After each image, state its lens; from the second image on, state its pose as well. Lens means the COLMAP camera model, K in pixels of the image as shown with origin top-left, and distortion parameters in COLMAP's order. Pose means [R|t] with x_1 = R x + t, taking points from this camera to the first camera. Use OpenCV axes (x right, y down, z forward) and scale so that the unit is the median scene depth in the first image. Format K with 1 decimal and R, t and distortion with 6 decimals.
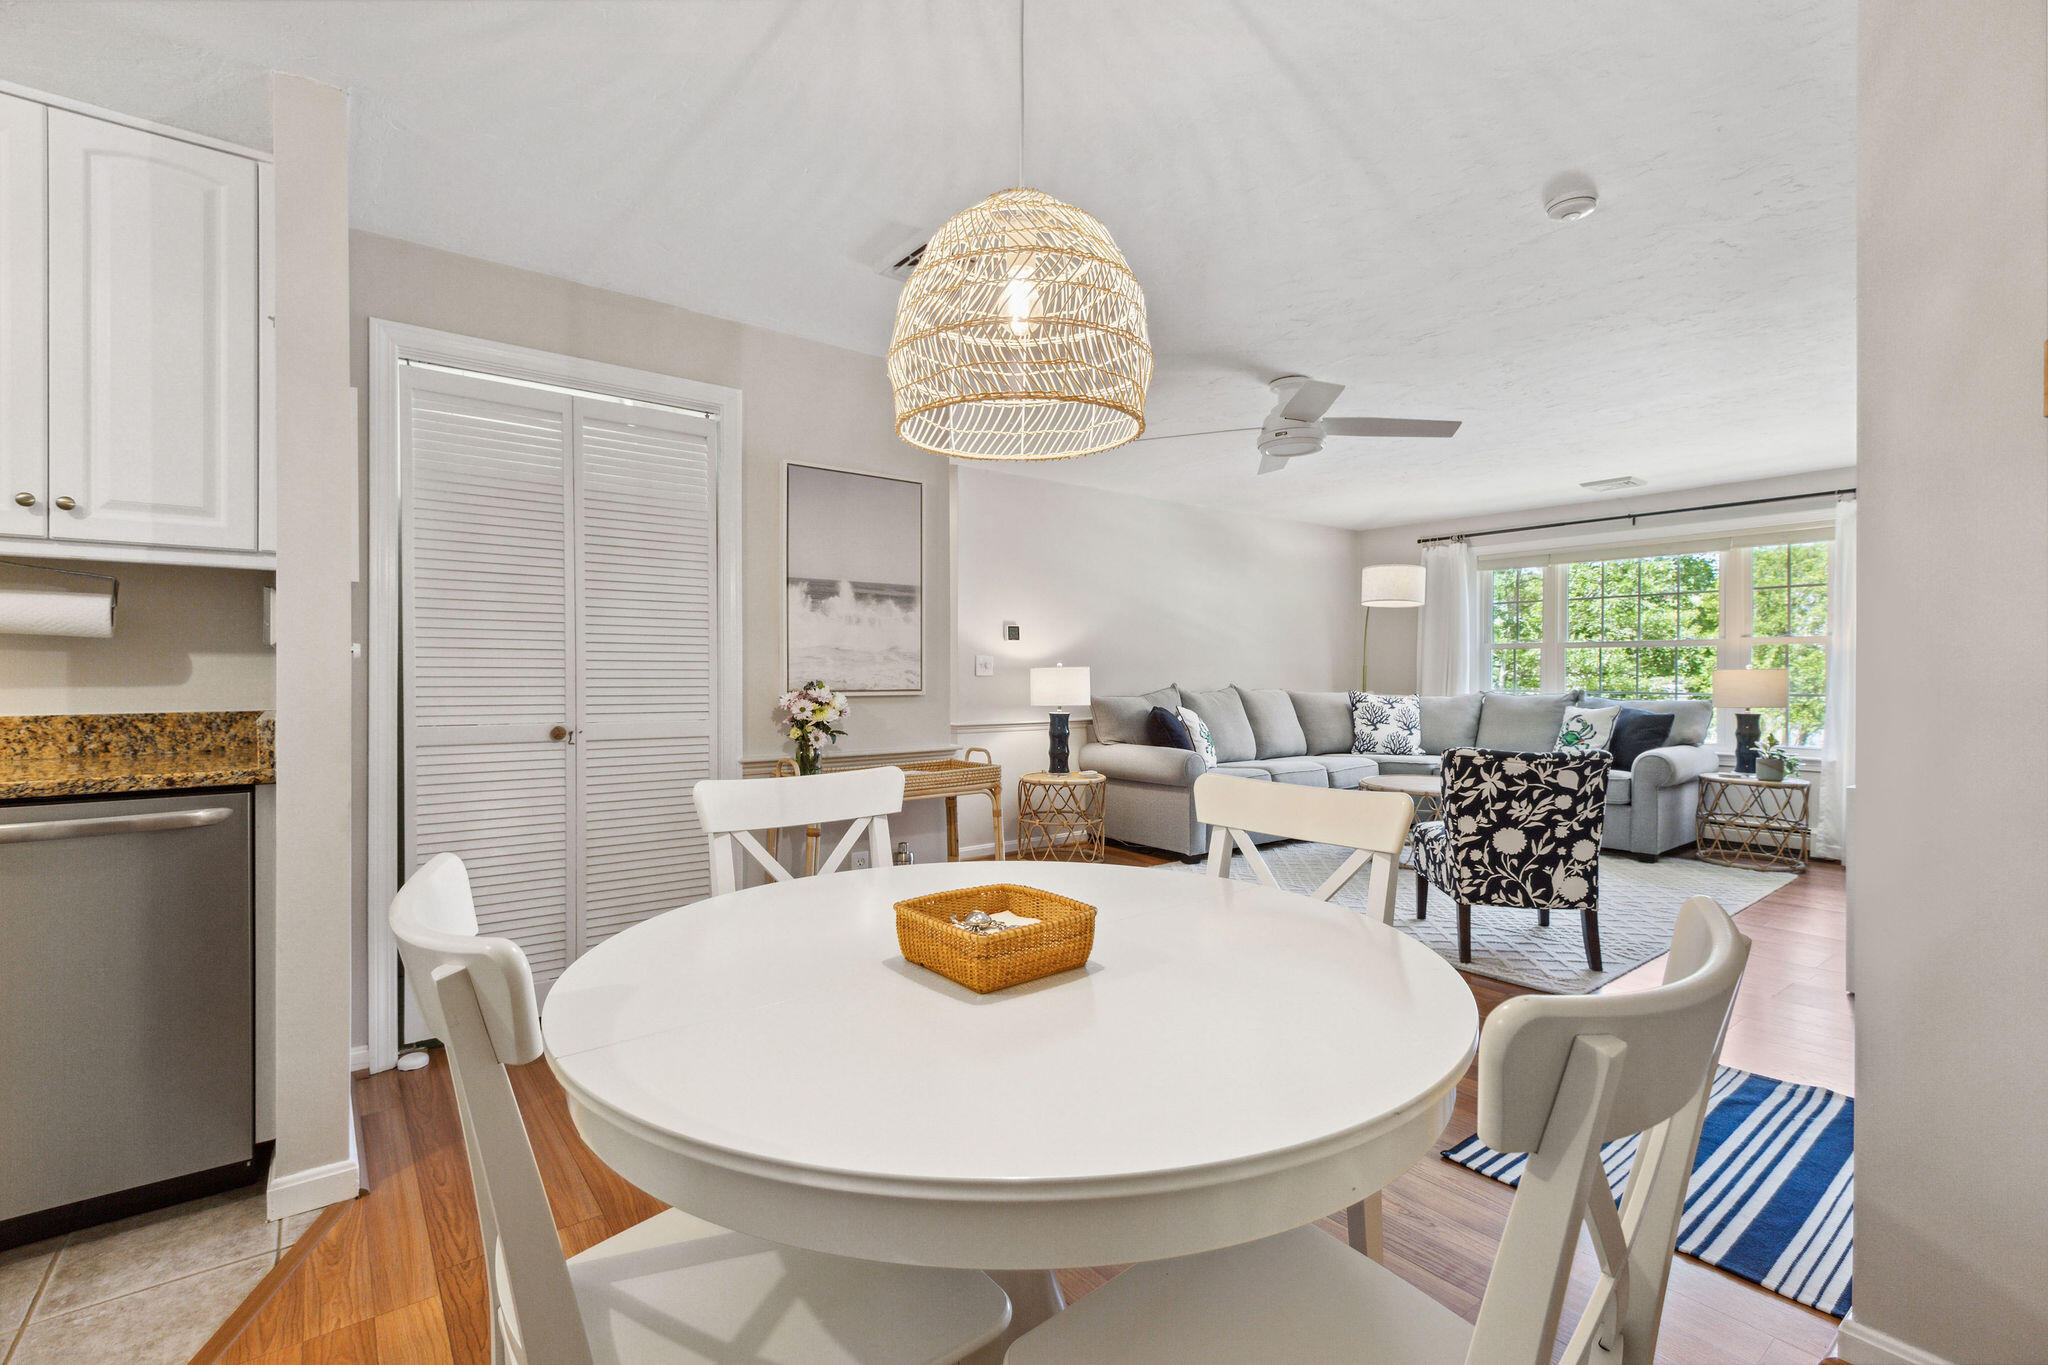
lens RADIAL K [[919.7, 0, 1007.3], [0, 919.7, 673.9], [0, 0, 1]] dist [-0.001080, -0.000427]
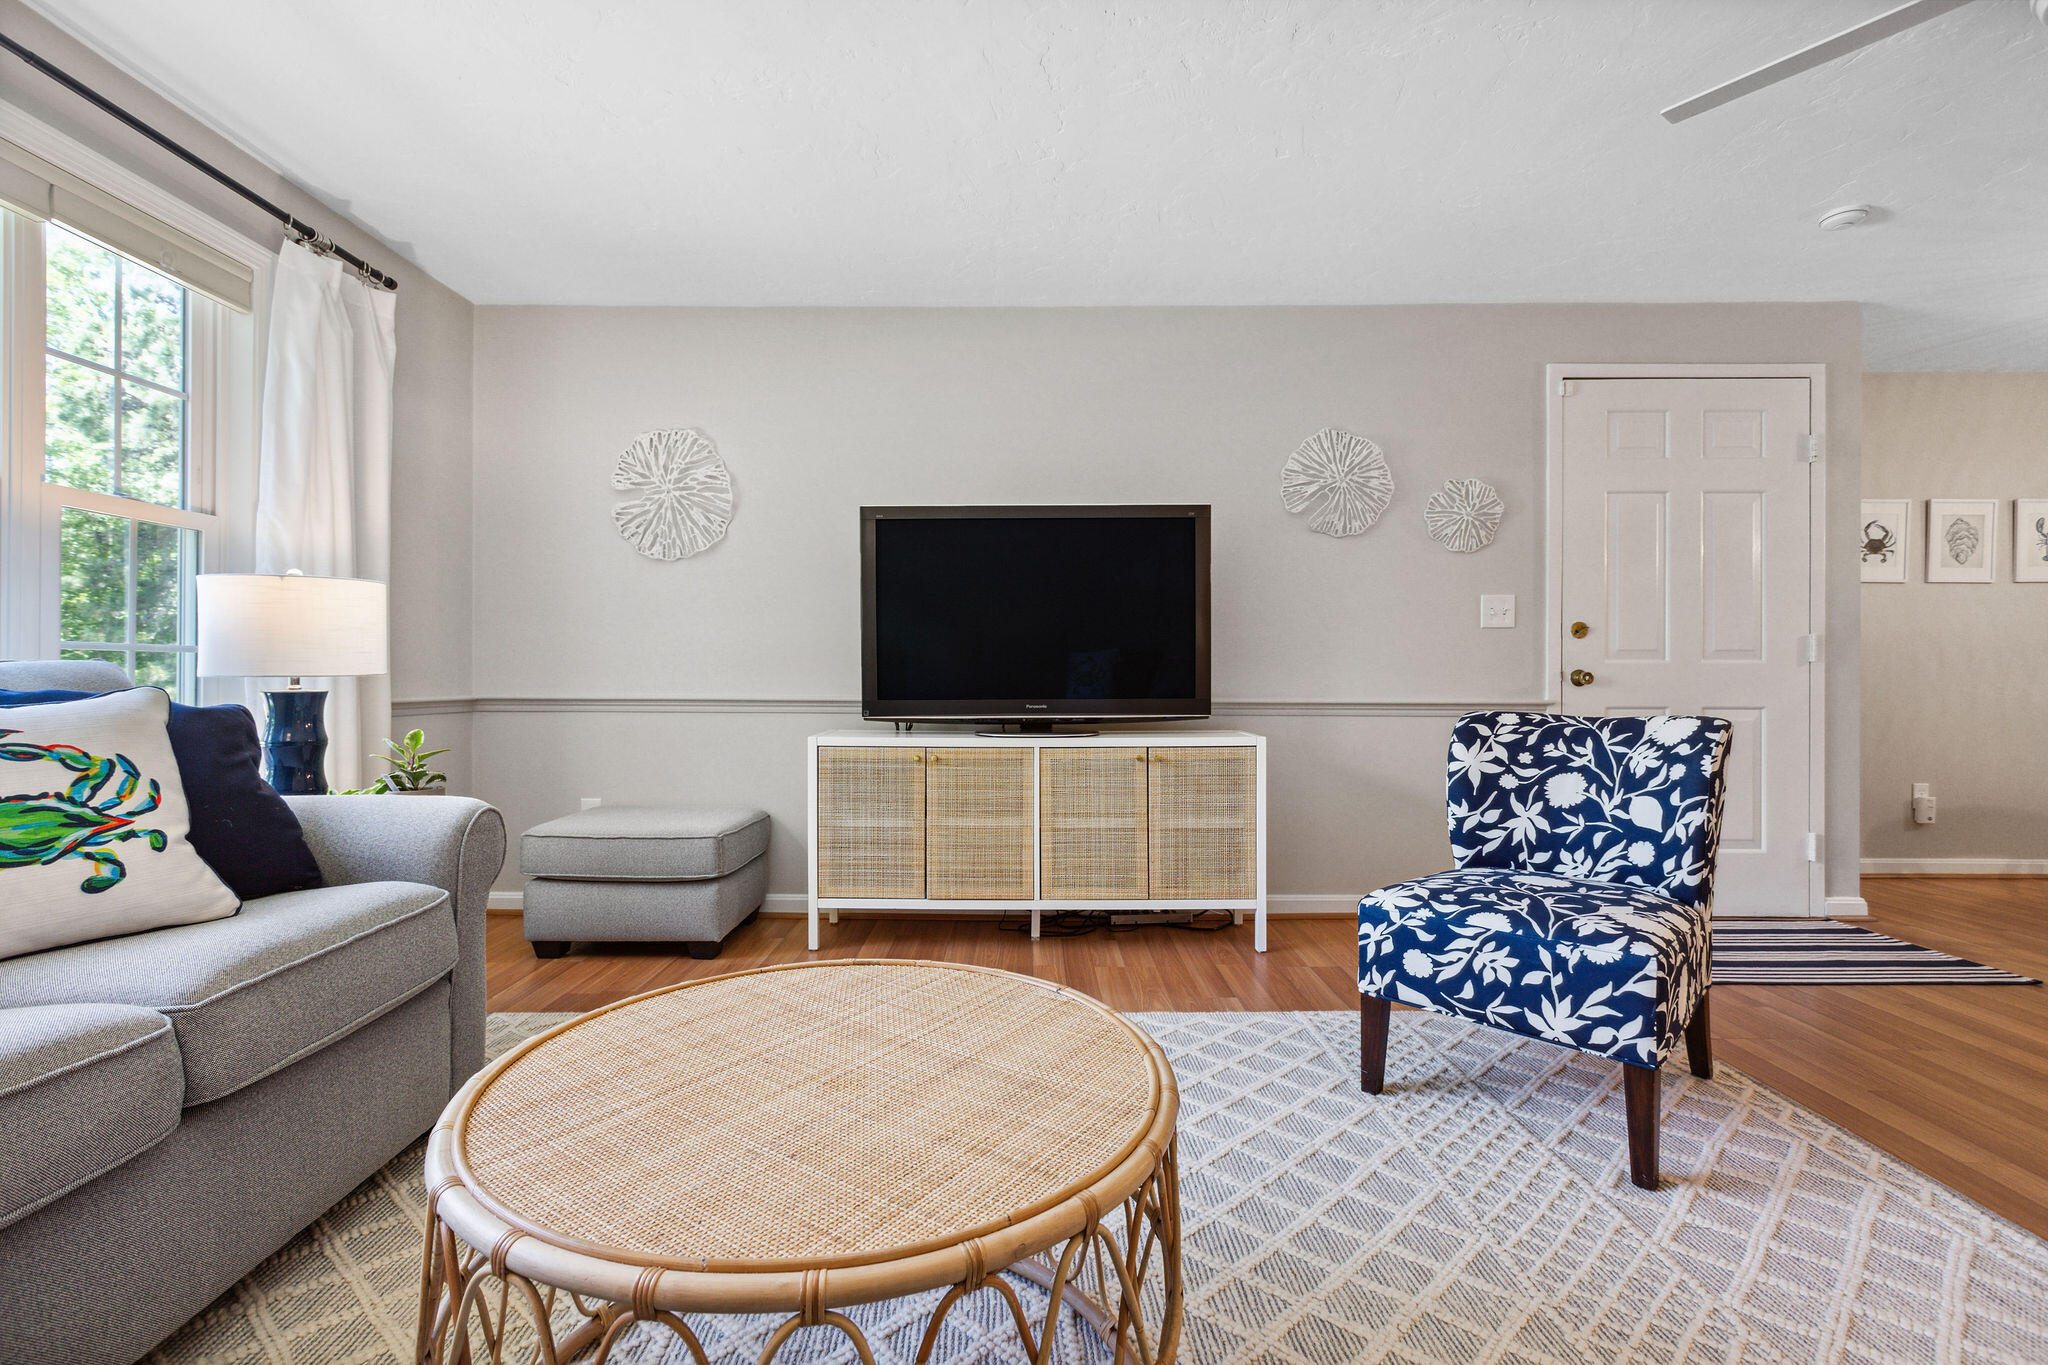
lens RADIAL K [[919.7, 0, 1007.3], [0, 919.7, 673.9], [0, 0, 1]] dist [-0.001080, -0.000427]
pose [[-0.778784, -0.001134, 0.627291, 0.489012], [-0.002336, 0.999997, -0.001092, 0.055239], [-0.627288, -0.002315, -0.778784, 1.788701]]
